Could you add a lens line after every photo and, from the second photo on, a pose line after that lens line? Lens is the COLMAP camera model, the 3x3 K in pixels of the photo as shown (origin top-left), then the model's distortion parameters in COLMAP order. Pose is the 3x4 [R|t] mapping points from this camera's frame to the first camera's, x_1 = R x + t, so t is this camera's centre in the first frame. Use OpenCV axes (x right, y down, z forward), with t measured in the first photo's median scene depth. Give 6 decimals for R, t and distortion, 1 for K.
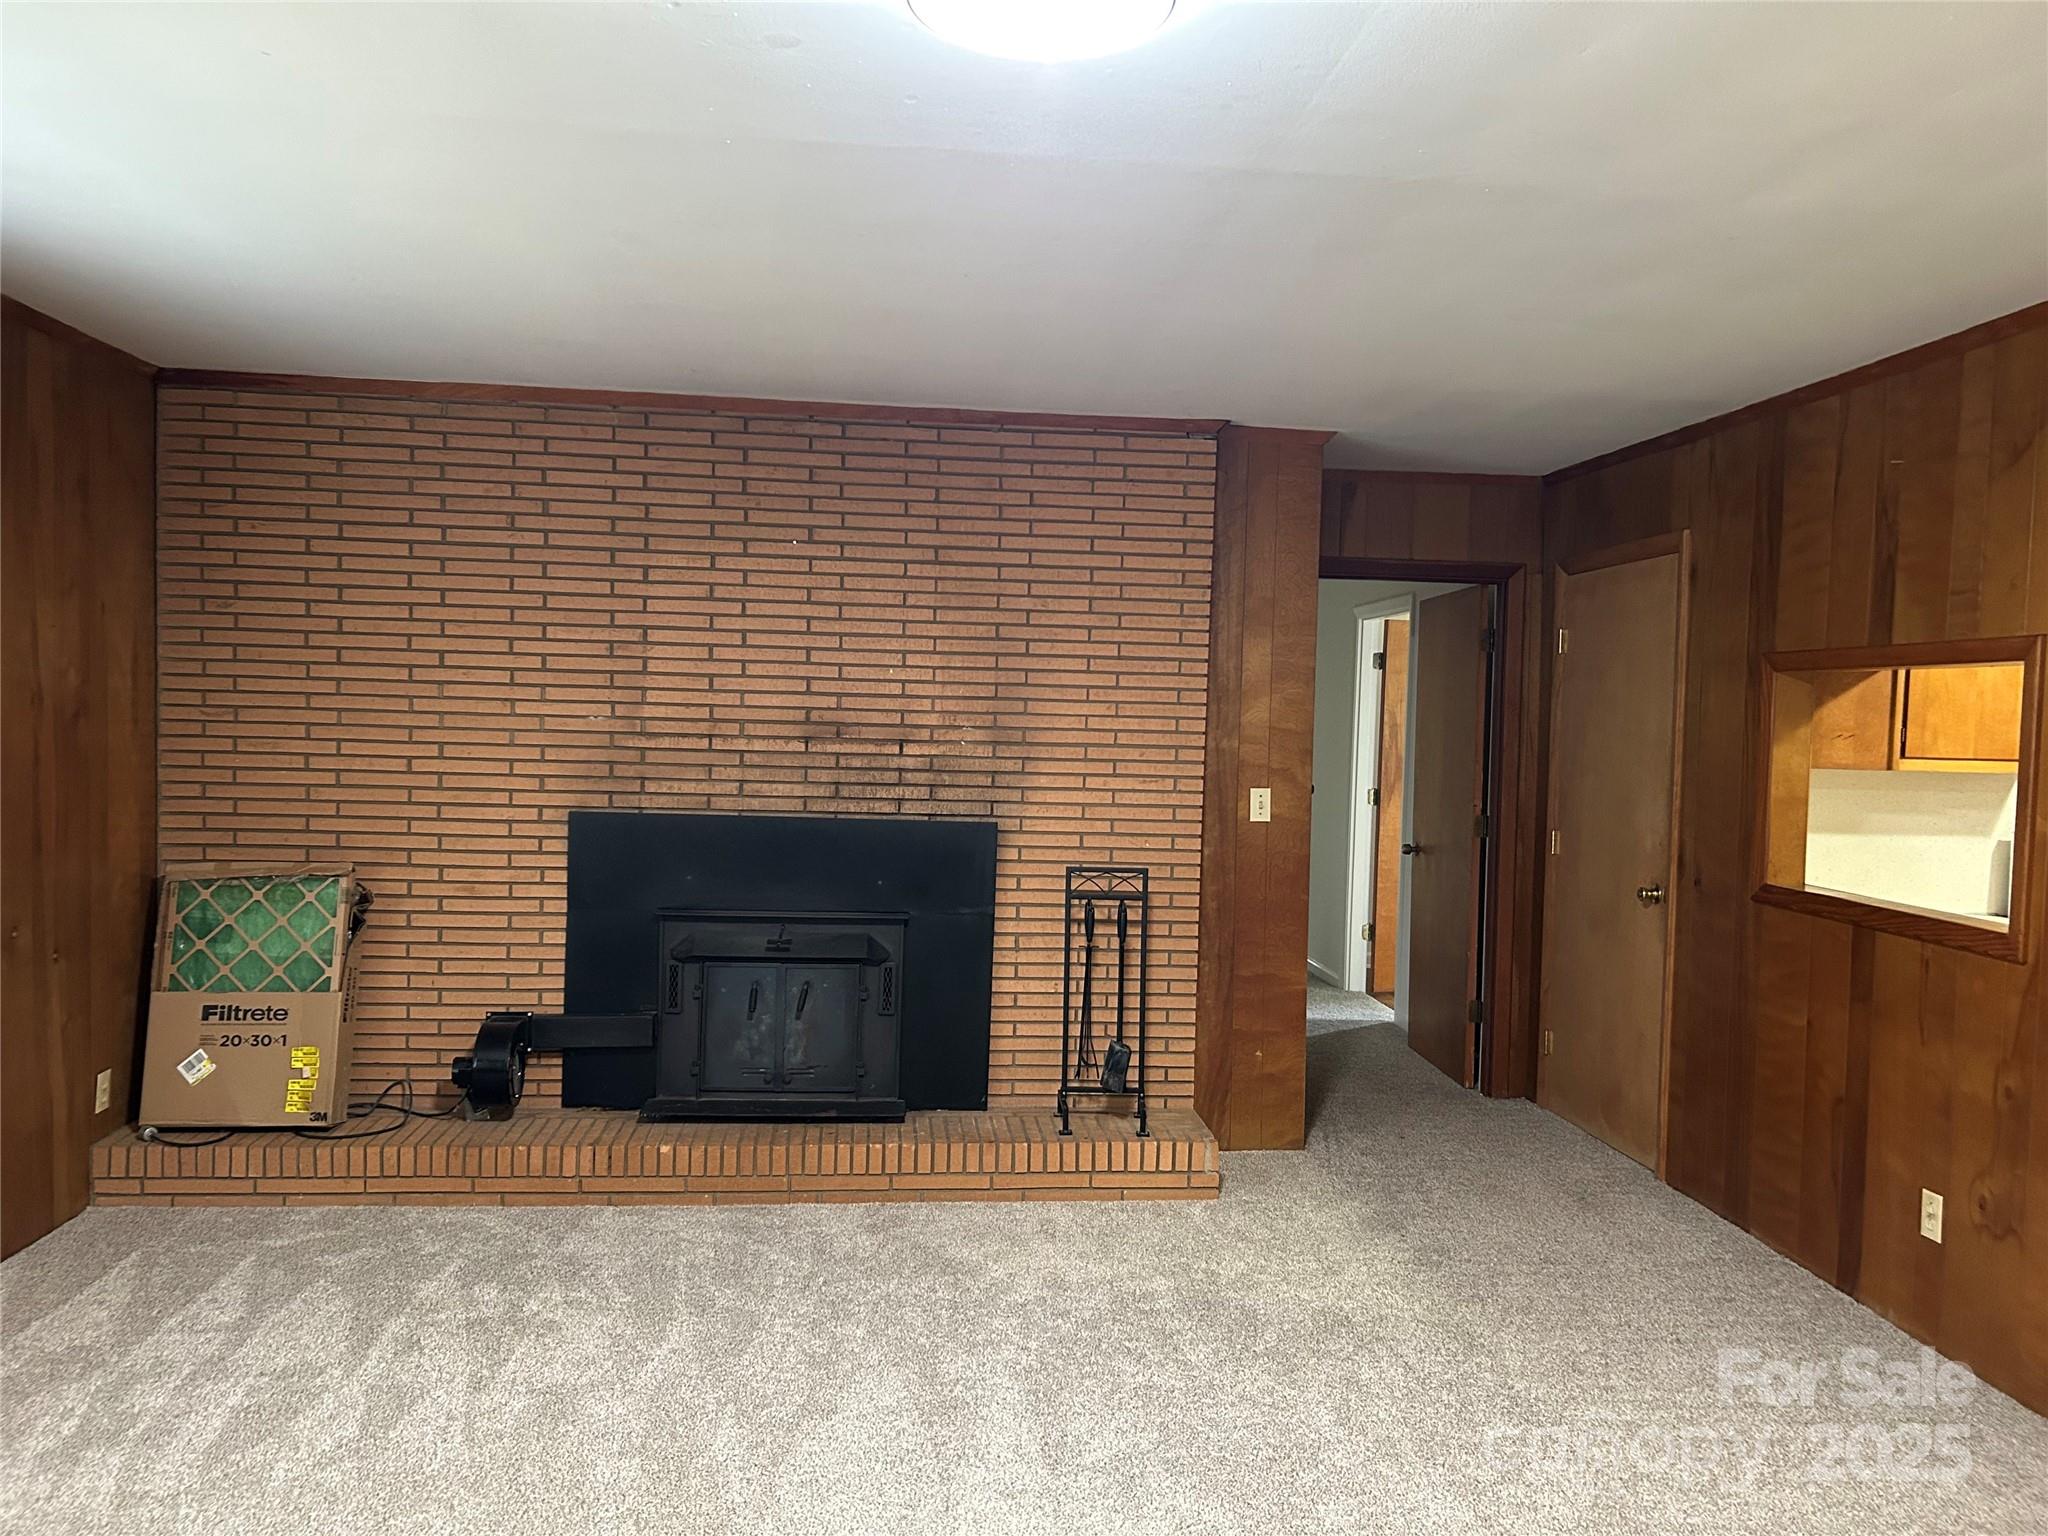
lens RADIAL K [[1548.8, 0, 1017.0], [0, 1548.8, 777.5], [0, 0, 1]] dist [0.046530, -0.021204]
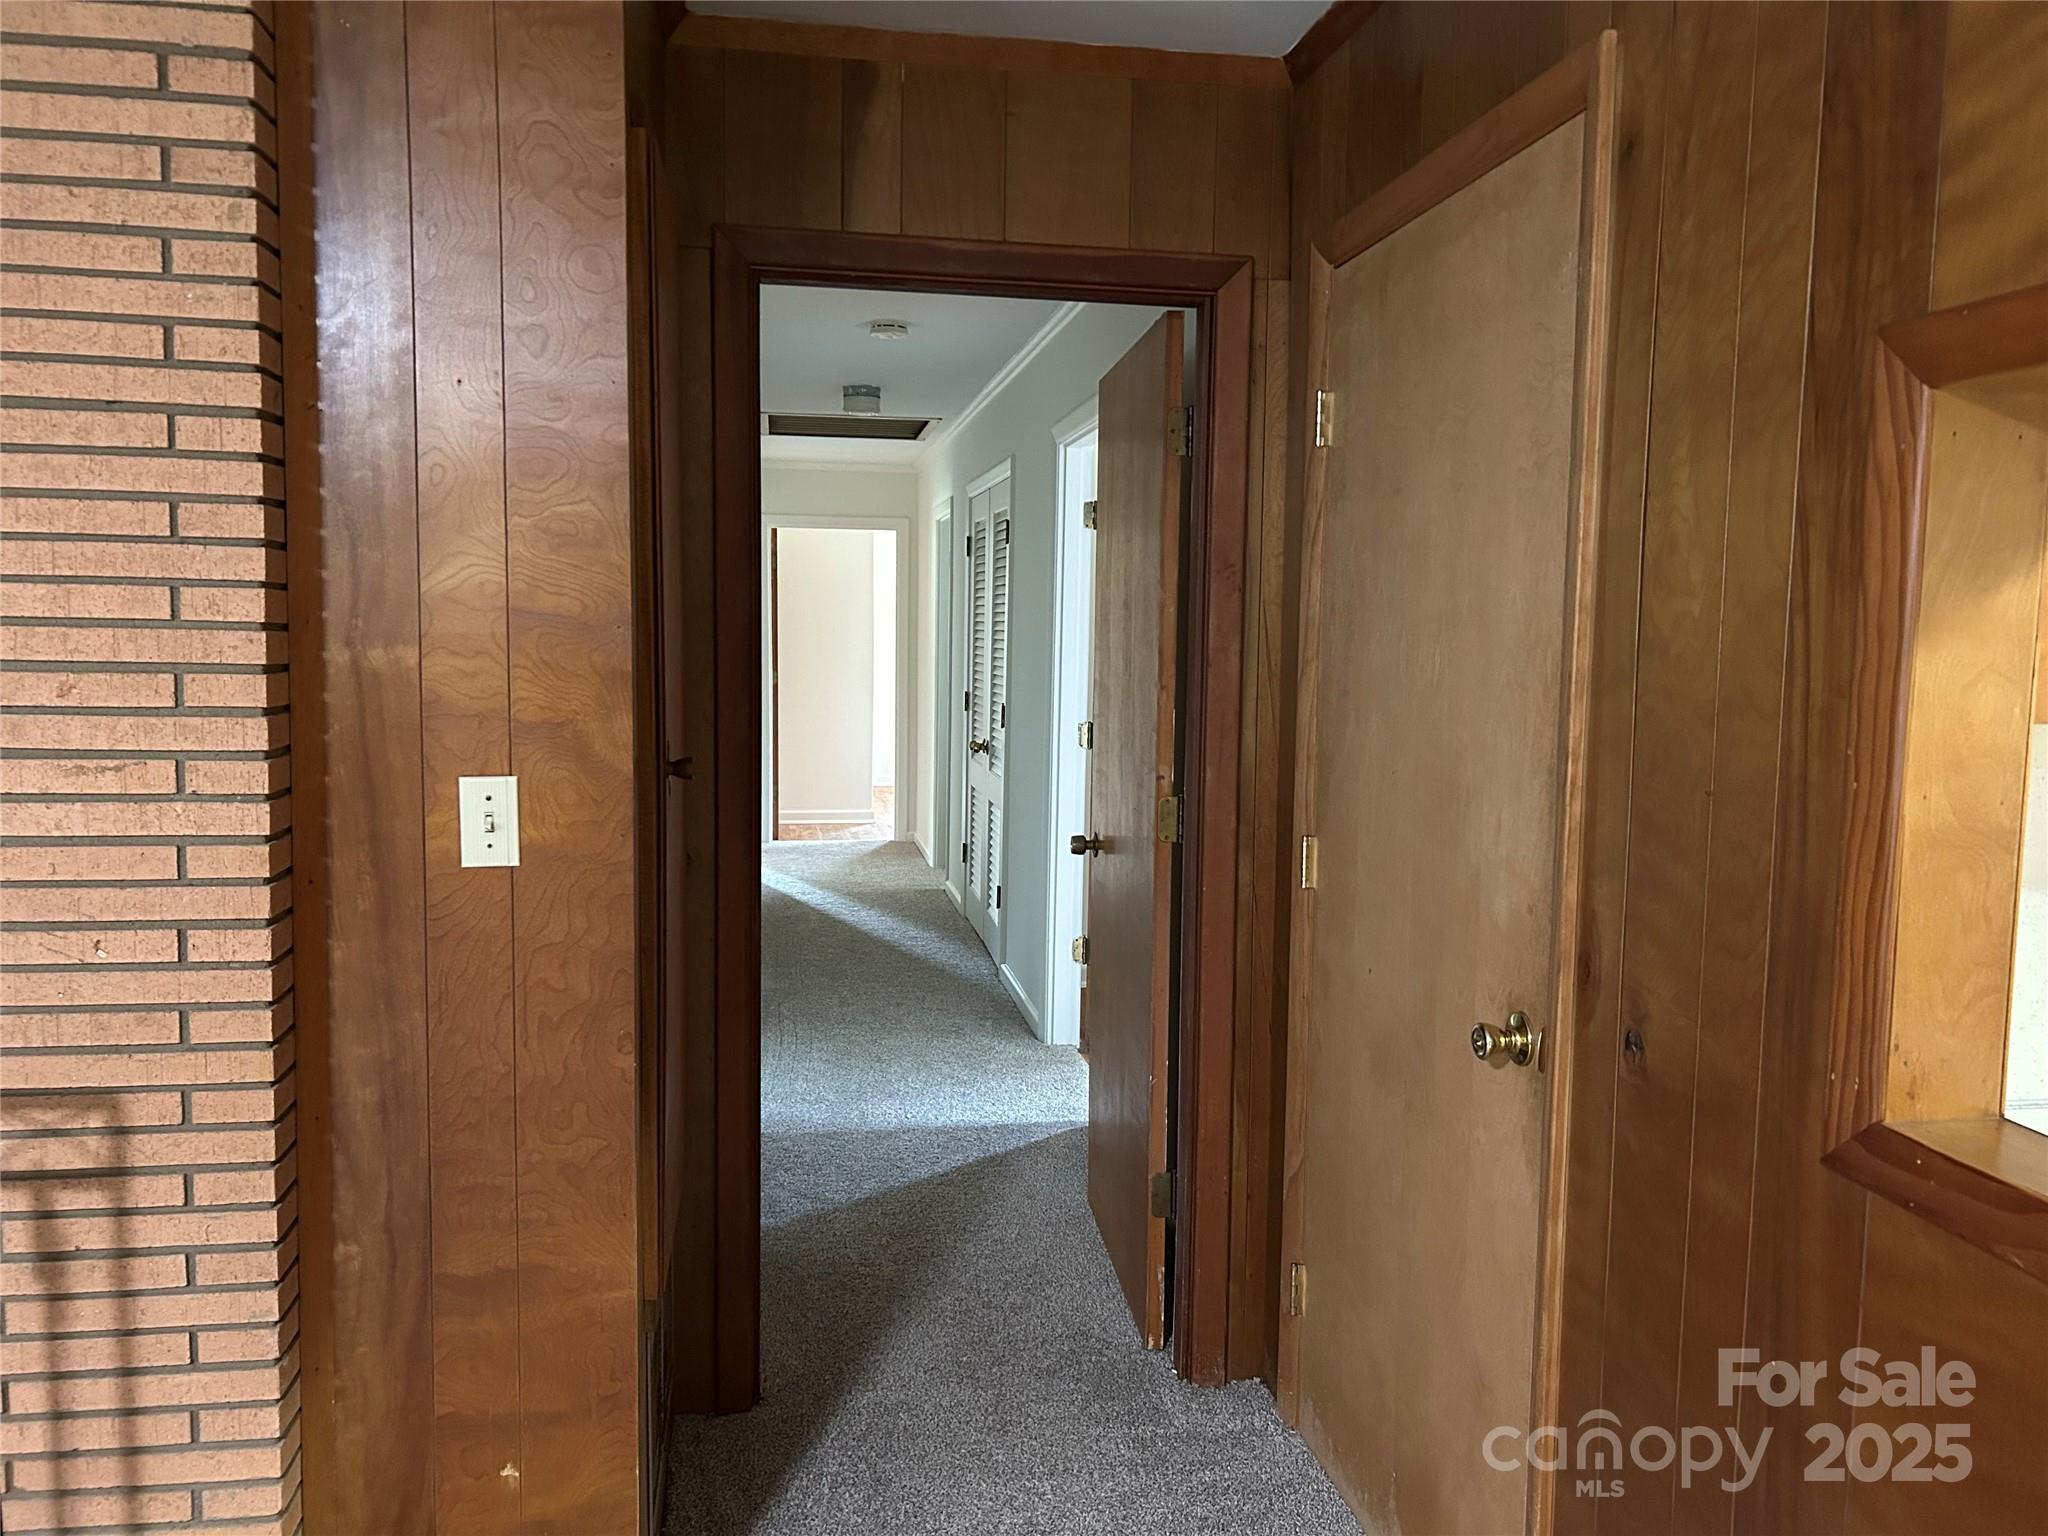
lens RADIAL K [[1548.8, 0, 1027.4], [0, 1548.8, 760.8], [0, 0, 1]] dist [0.046530, -0.021204]
pose [[0.996905, -0.016055, 0.076961, 0.263600], [0.012254, 0.998693, 0.049610, -0.014053], [-0.077657, -0.048514, 0.995799, 0.638719]]
